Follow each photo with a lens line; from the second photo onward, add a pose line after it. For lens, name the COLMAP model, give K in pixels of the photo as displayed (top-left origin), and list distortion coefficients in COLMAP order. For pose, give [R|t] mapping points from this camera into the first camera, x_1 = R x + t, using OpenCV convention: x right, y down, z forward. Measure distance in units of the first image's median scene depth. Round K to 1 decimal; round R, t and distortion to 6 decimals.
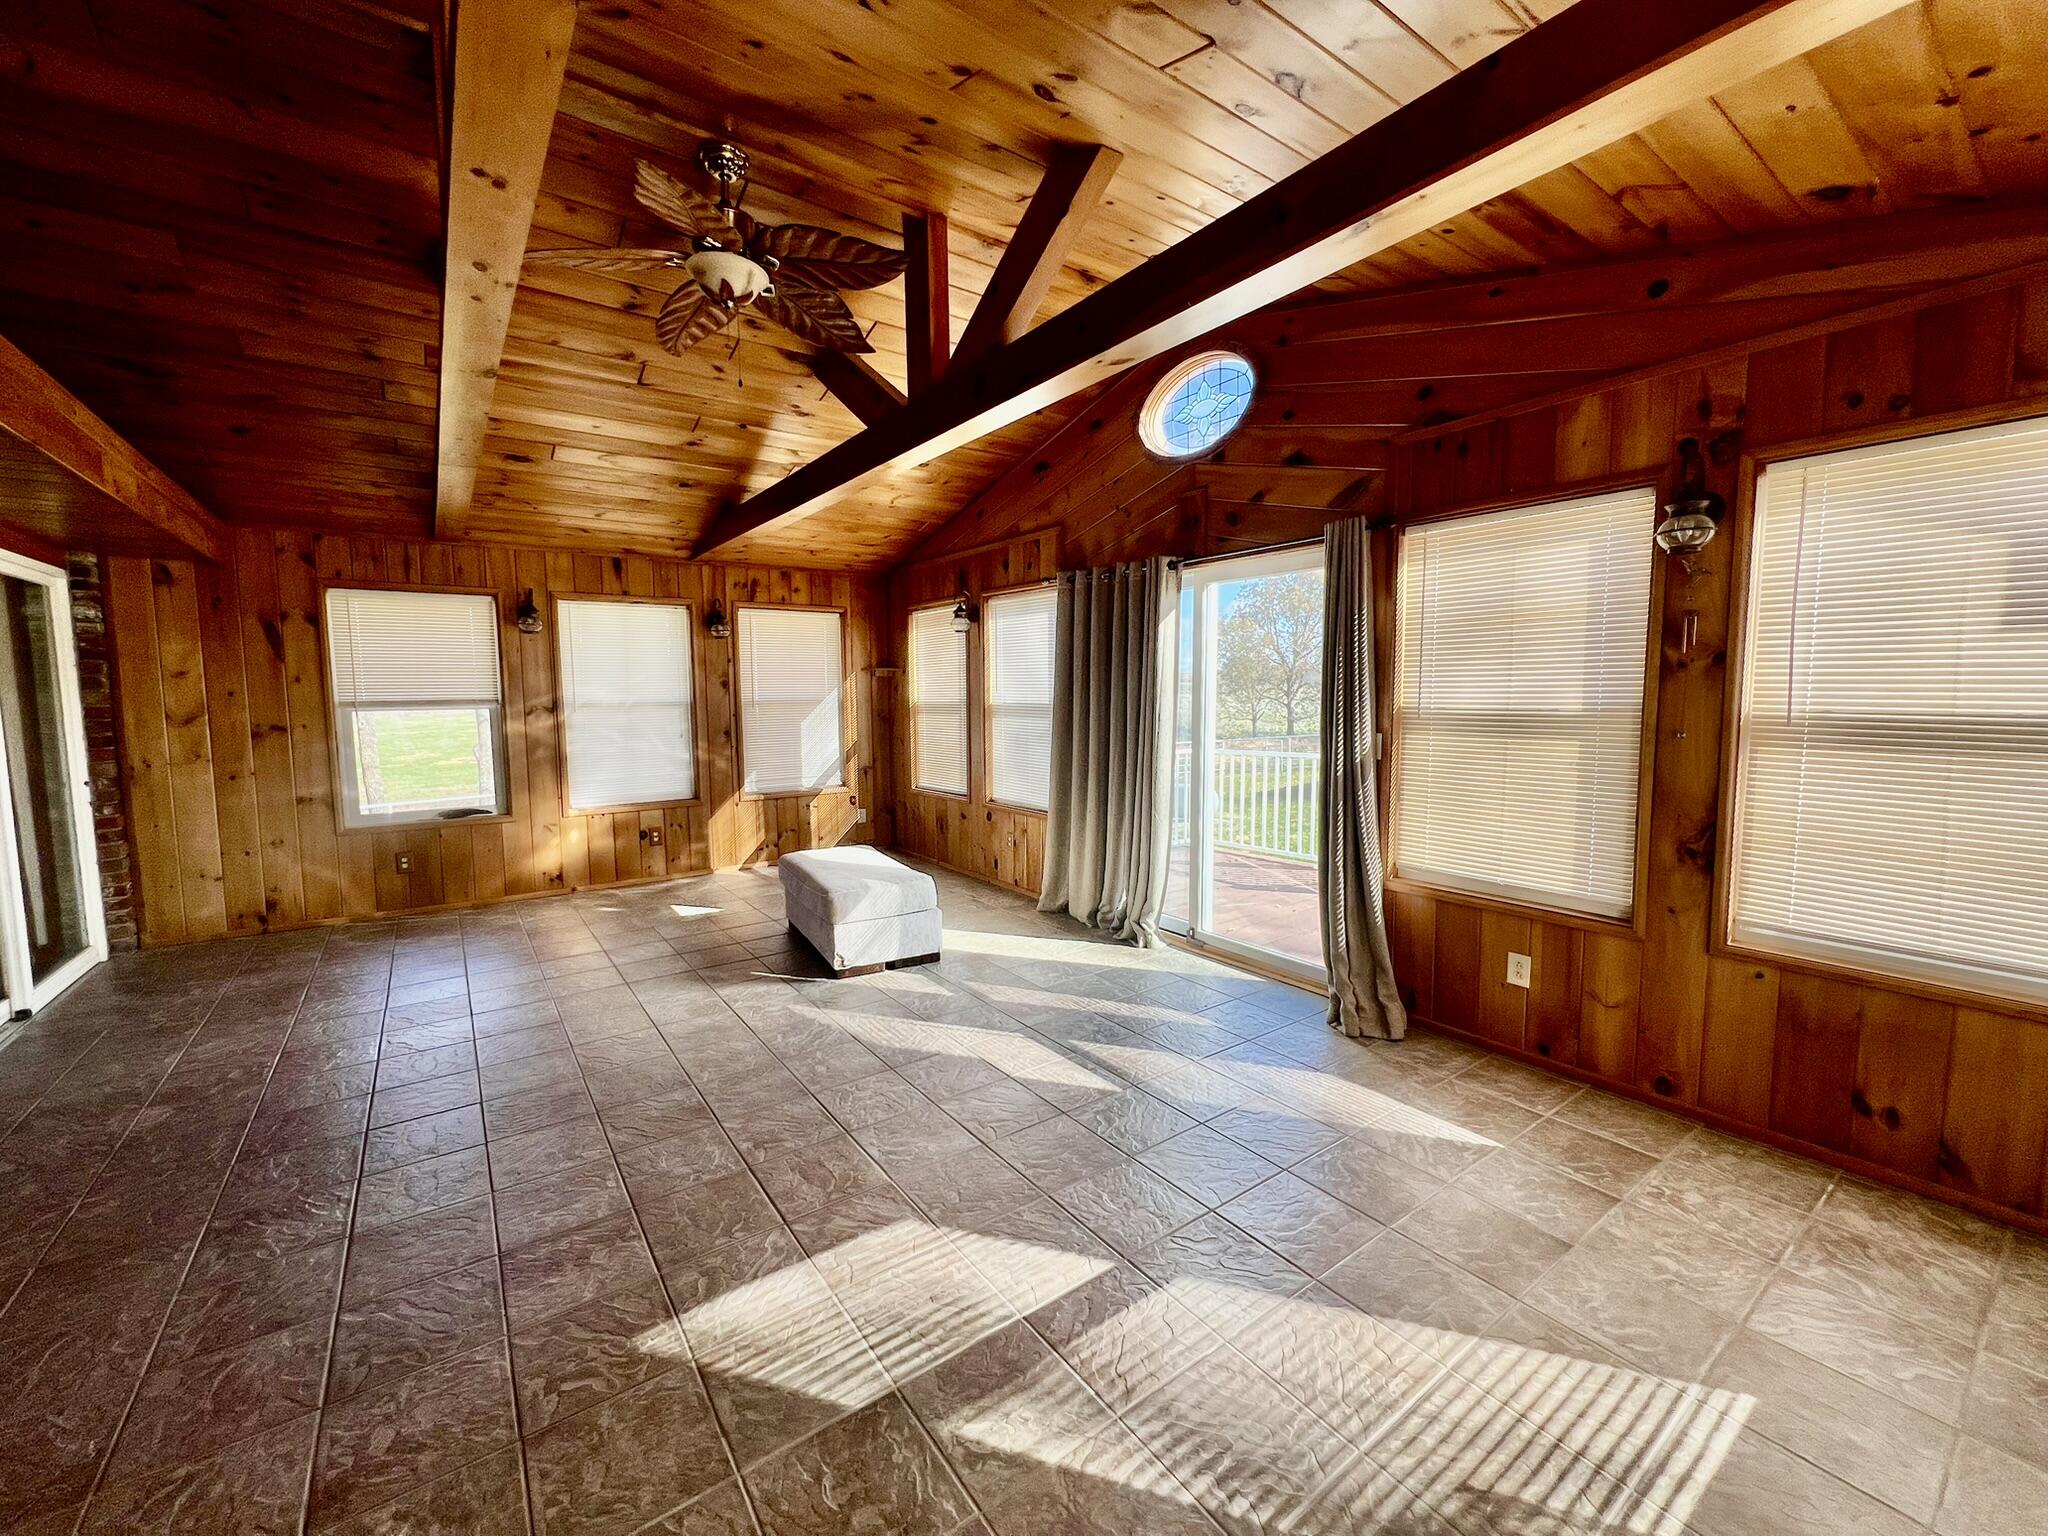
lens RADIAL K [[816.0, 0, 1016.3], [0, 816.0, 762.0], [0, 0, 1]] dist [-0.001661, -0.000085]
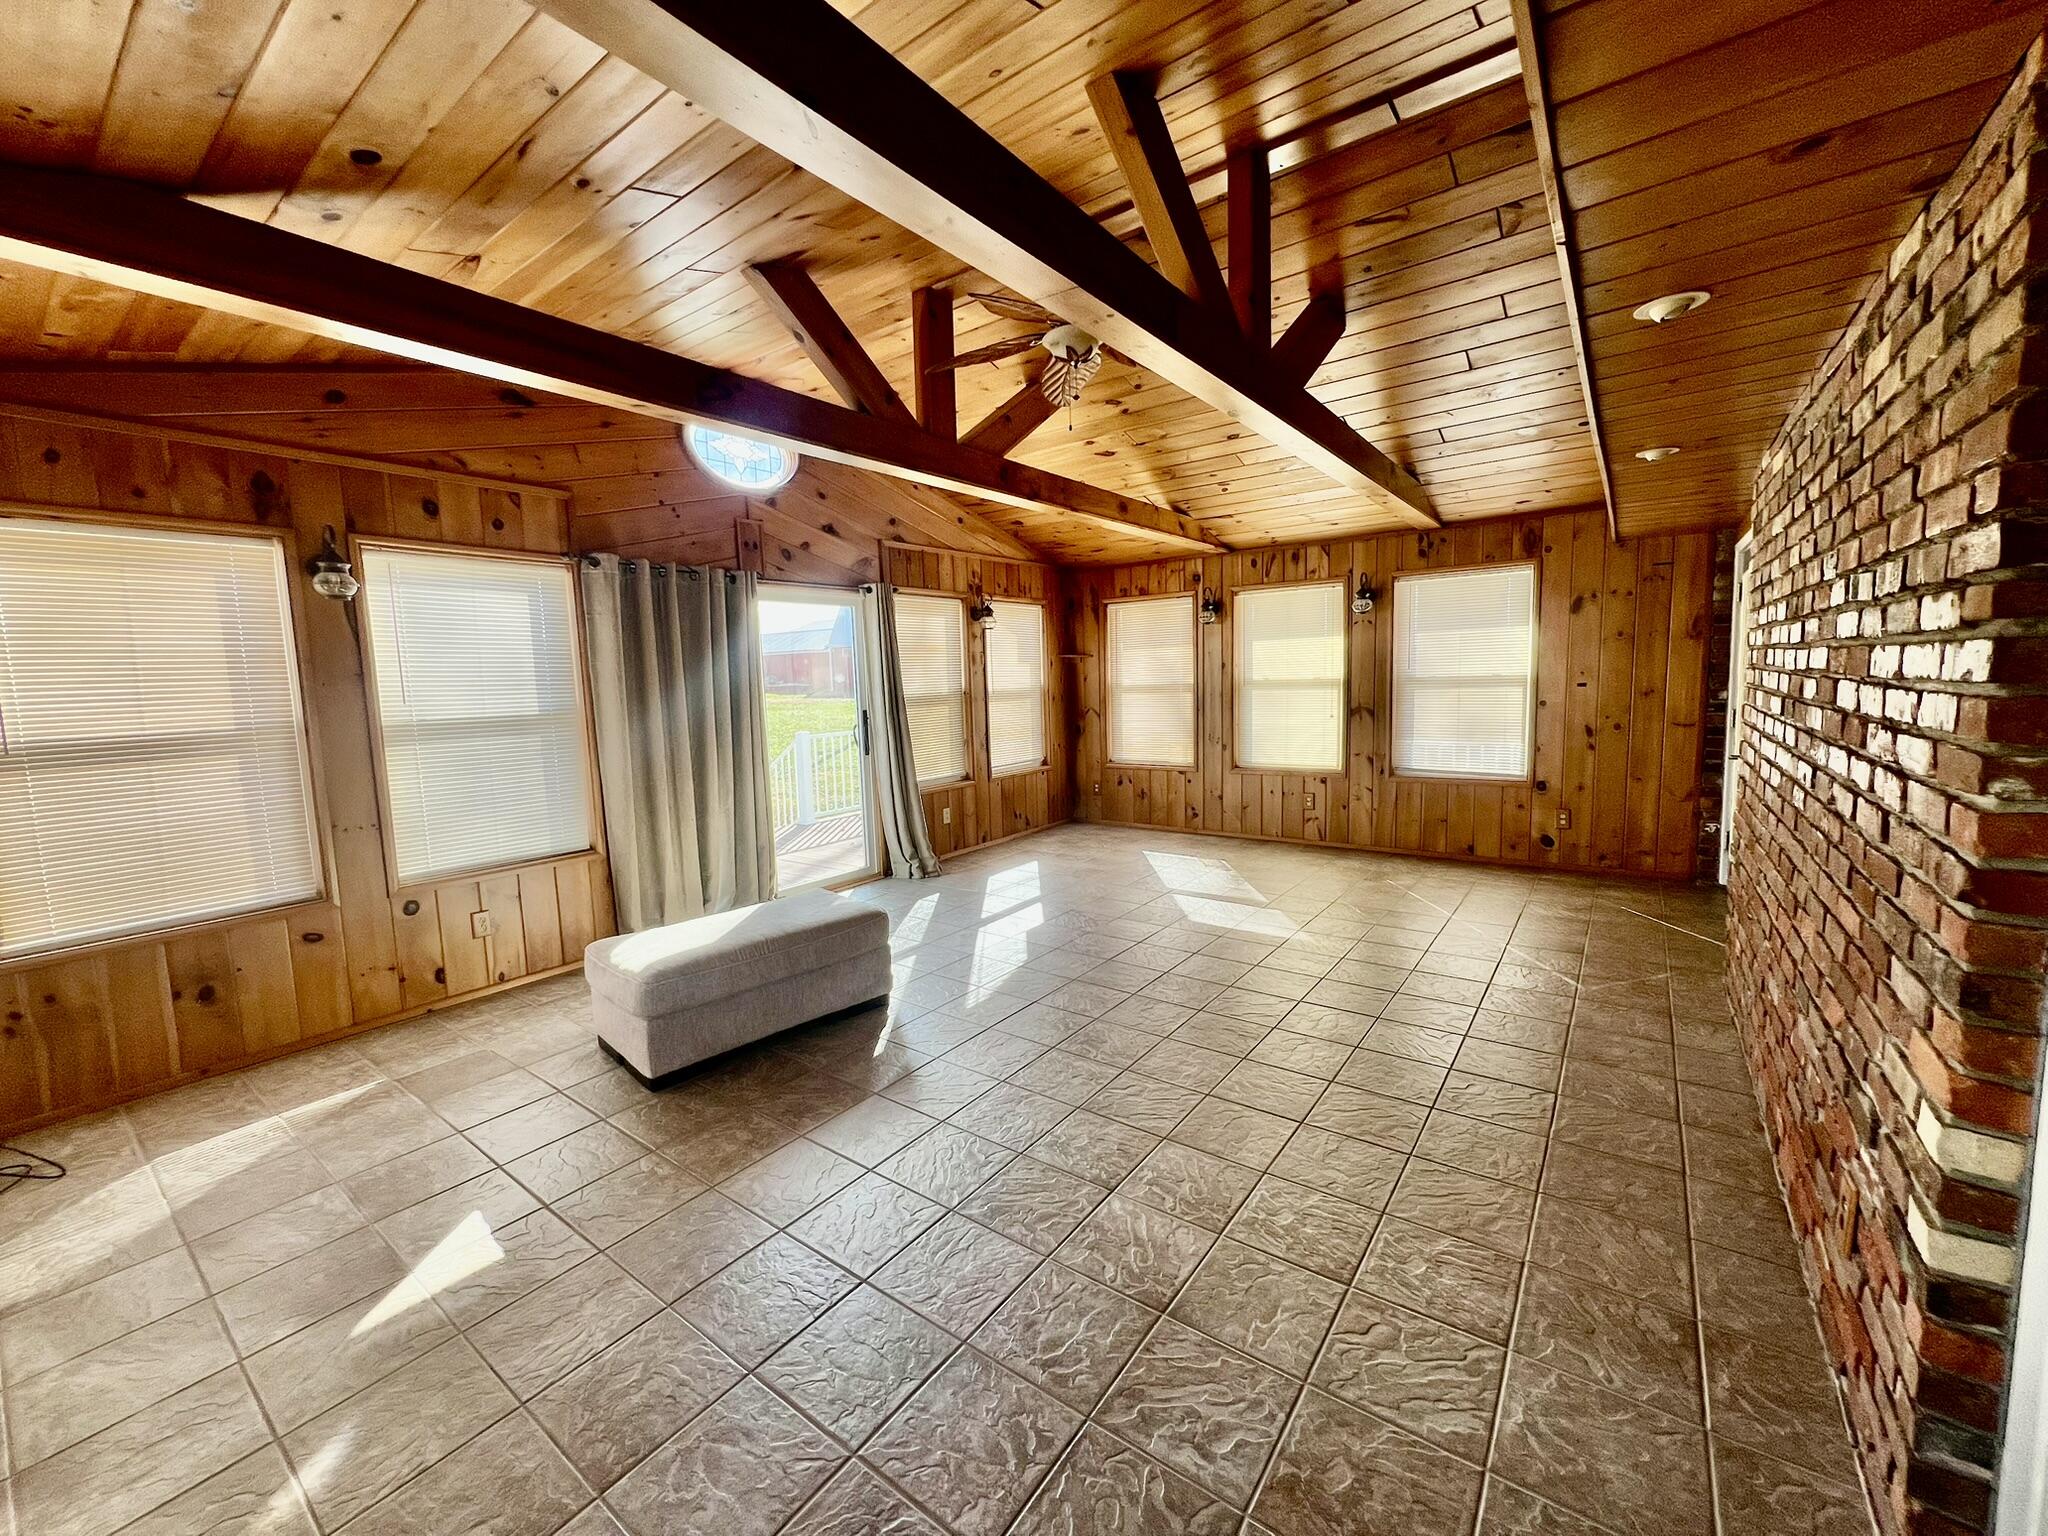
lens RADIAL K [[816.0, 0, 1016.3], [0, 816.0, 762.0], [0, 0, 1]] dist [-0.001661, -0.000085]
pose [[-0.297543, -0.086178, 0.950811, -1.113418], [0.114952, 0.985438, 0.125289, -0.098743], [-0.947763, 0.146576, -0.283304, 1.093781]]
